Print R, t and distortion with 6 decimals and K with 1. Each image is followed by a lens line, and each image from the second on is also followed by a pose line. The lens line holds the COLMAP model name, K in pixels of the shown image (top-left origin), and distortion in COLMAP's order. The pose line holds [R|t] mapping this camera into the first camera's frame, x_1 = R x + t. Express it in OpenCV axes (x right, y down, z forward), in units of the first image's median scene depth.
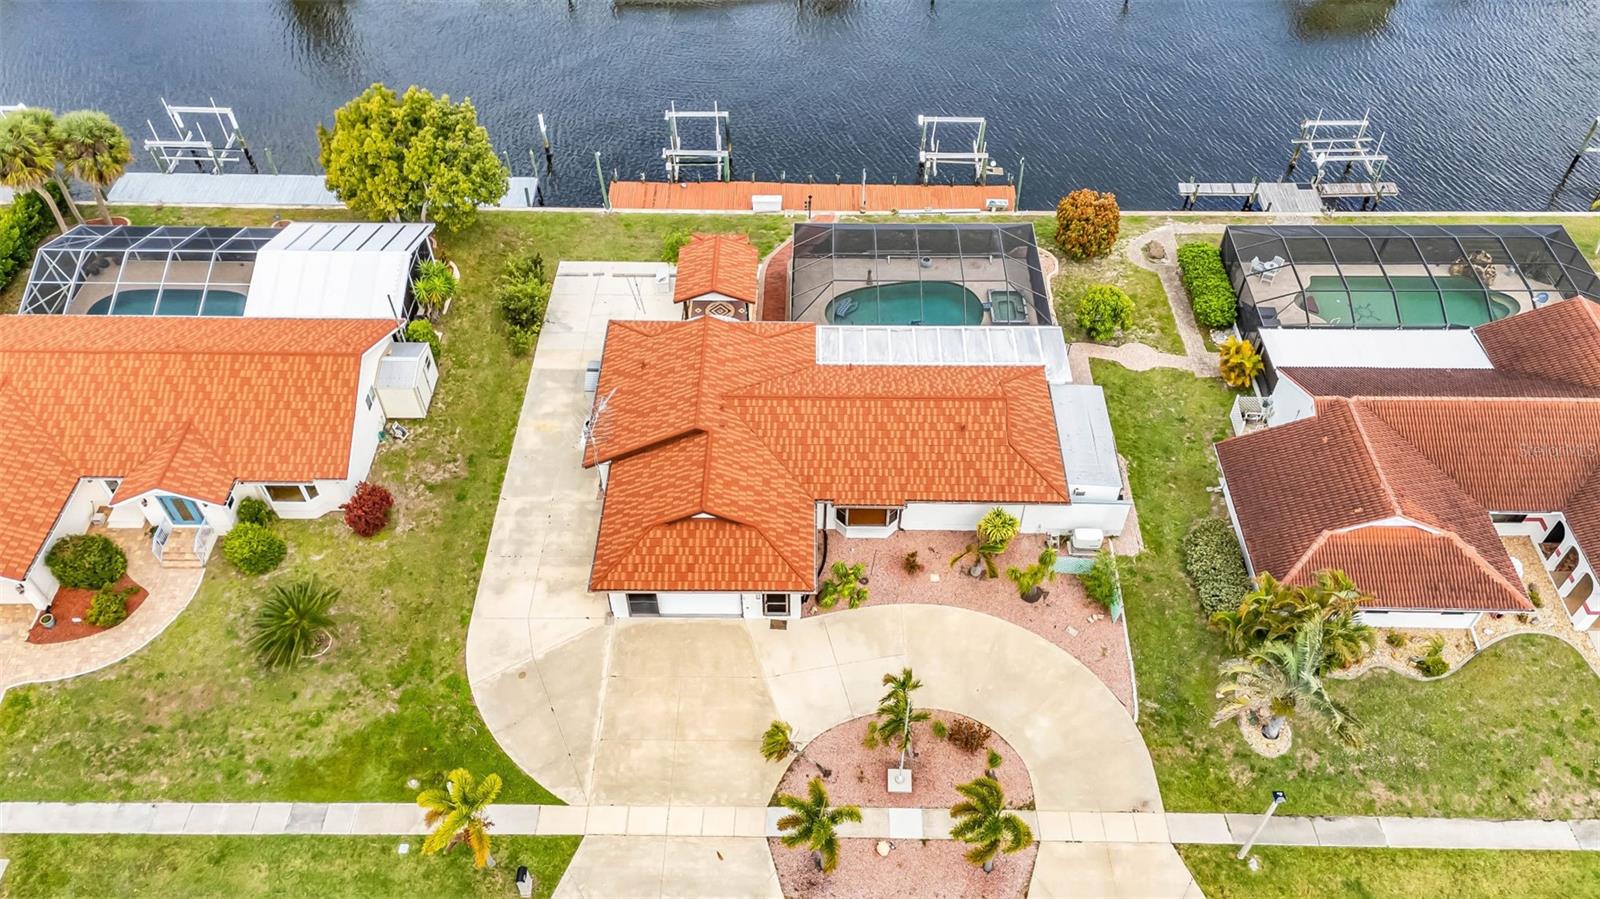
lens RADIAL K [[1181.1, 0, 800.7], [0, 1181.1, 445.6], [0, 0, 1]] dist [0.072120, -0.058208]
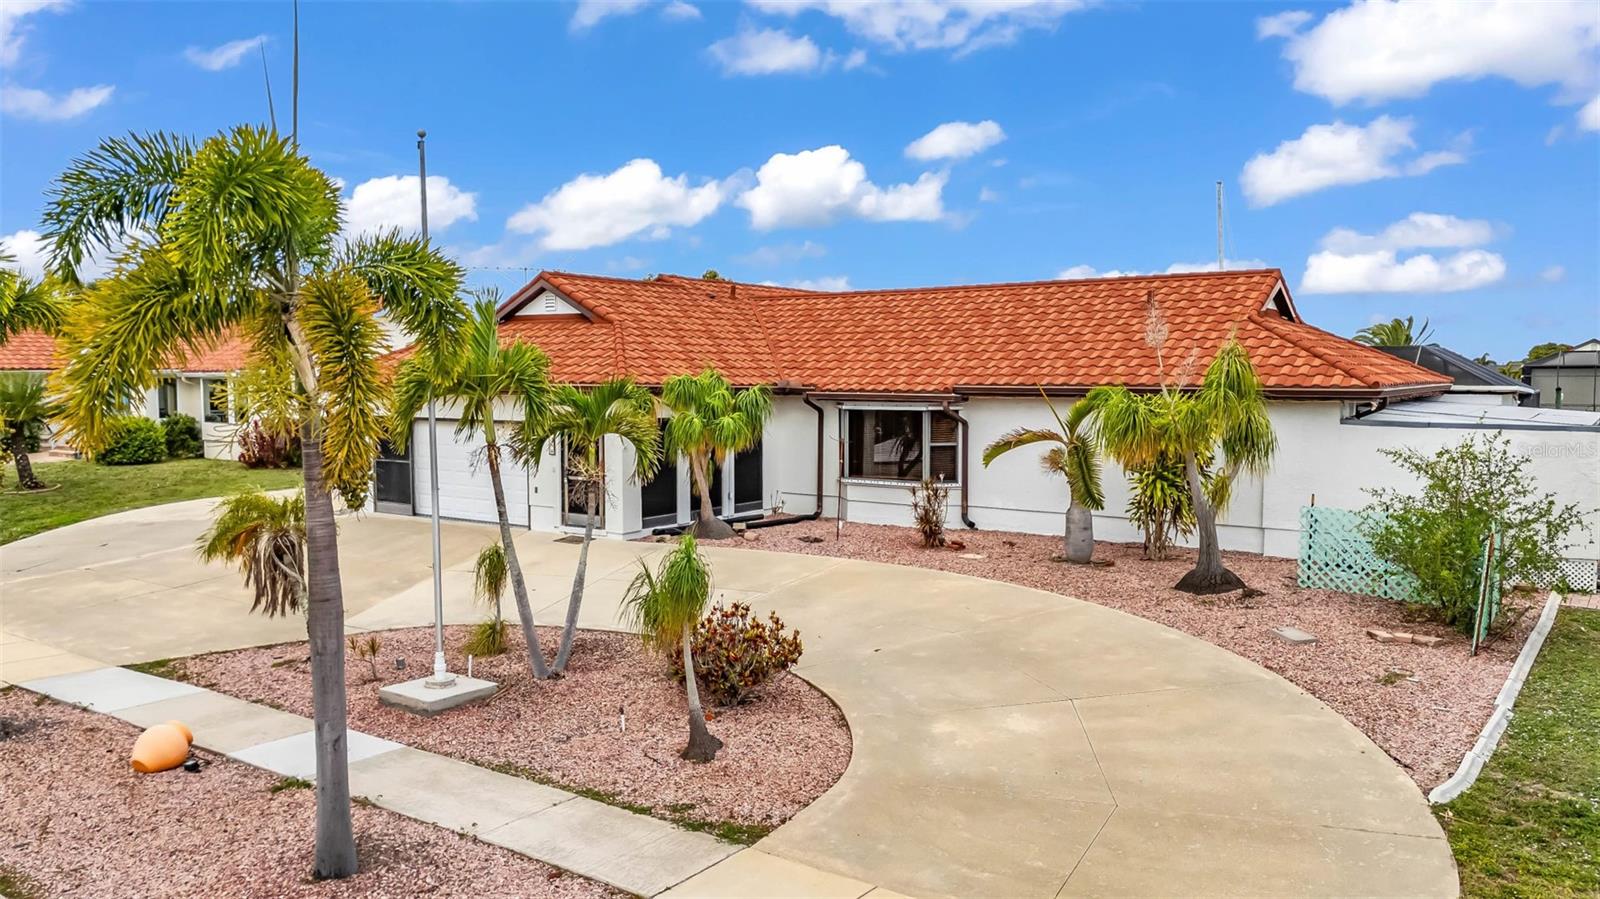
lens RADIAL K [[1181.1, 0, 800.7], [0, 1181.1, 445.6], [0, 0, 1]] dist [0.072120, -0.058208]
pose [[0.824233, 0.037163, -0.565031, 0.286562], [-0.419162, 0.710935, -0.564690, 0.330368], [0.380715, 0.702275, 0.601553, 0.735139]]
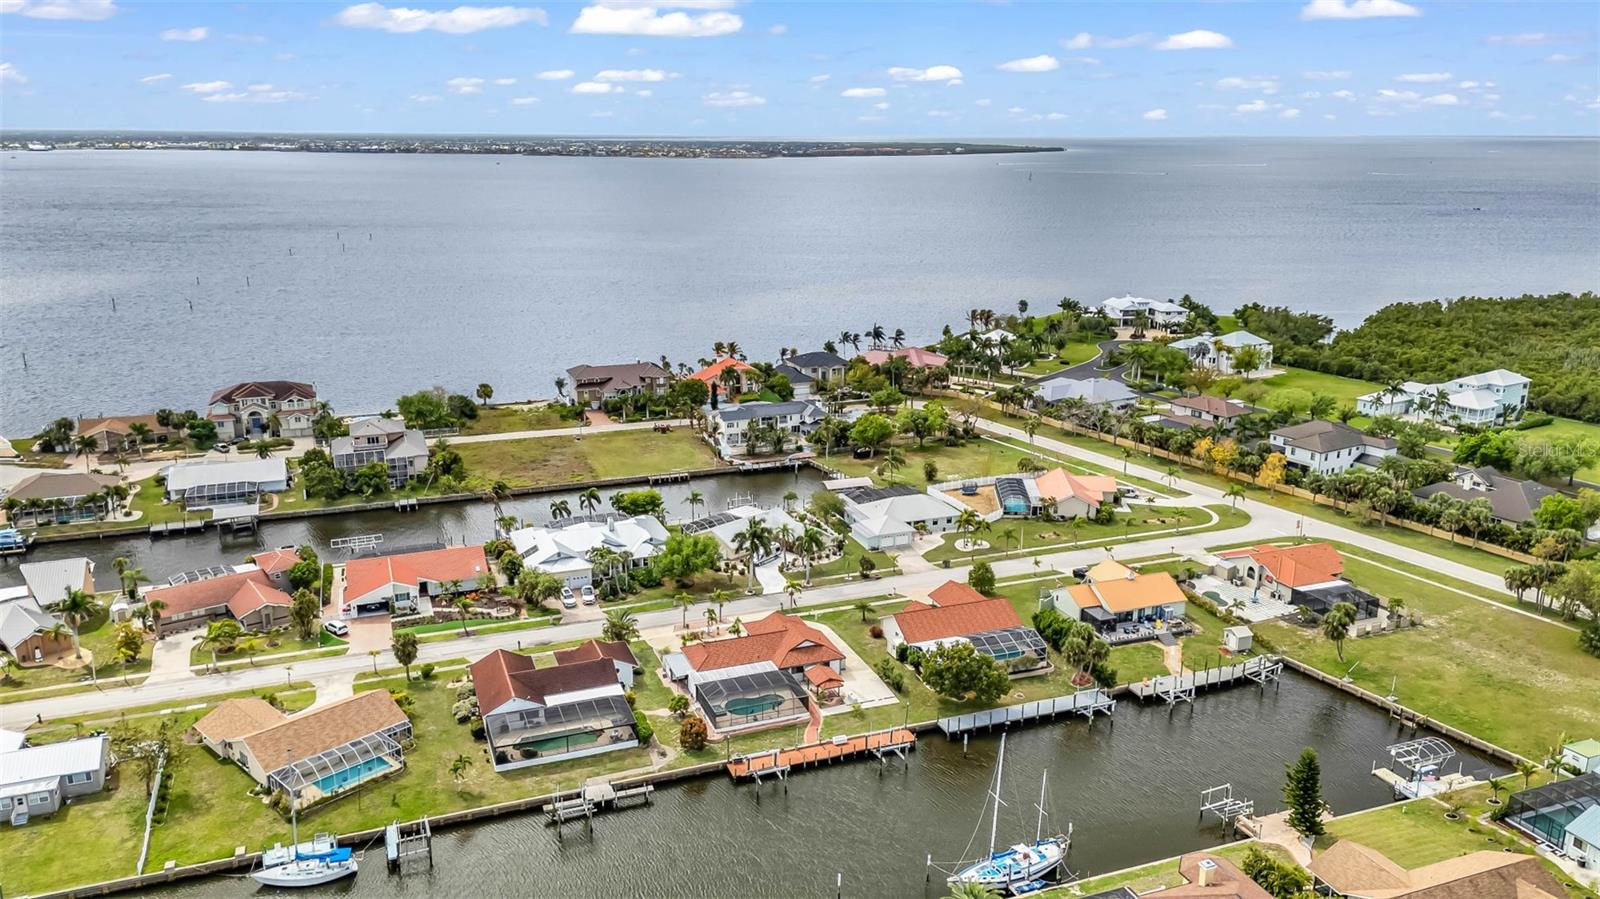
lens RADIAL K [[1175.6, 0, 800.0], [0, 1175.6, 448.5], [0, 0, 1]] dist [0.075092, -0.066688]
pose [[-0.928902, 0.097171, -0.357351, 1.060006], [-0.272835, 0.472912, 0.837804, -3.143364], [0.250406, 0.875735, -0.412777, 1.981140]]
